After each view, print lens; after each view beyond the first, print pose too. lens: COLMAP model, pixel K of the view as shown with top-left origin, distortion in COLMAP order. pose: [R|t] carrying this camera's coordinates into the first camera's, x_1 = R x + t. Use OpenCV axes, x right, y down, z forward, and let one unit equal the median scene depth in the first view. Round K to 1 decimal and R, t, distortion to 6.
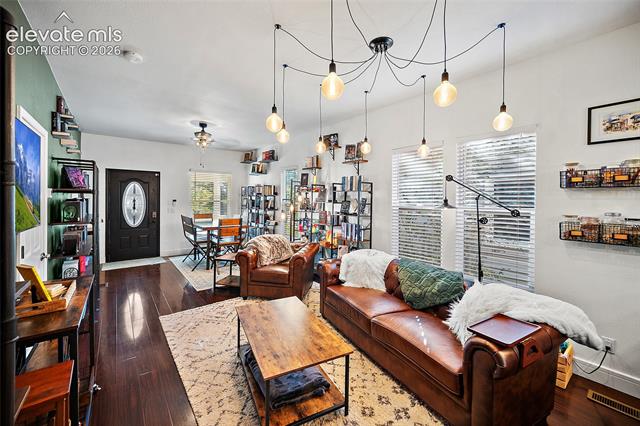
lens RADIAL K [[252.4, 0, 318.0], [0, 252.4, 202.1], [0, 0, 1]] dist [-0.000157, 0.000034]
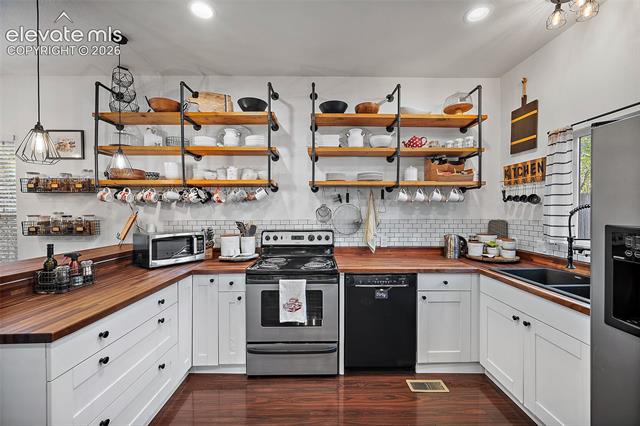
lens RADIAL K [[257.6, 0, 322.1], [0, 257.6, 209.8], [0, 0, 1]] dist [0.000030, 0.000192]
pose [[0.608882, -0.007585, 0.793224, 0.680245], [0.014687, 0.999891, -0.001713, 0.039890], [-0.793125, 0.012693, 0.608927, -0.684988]]
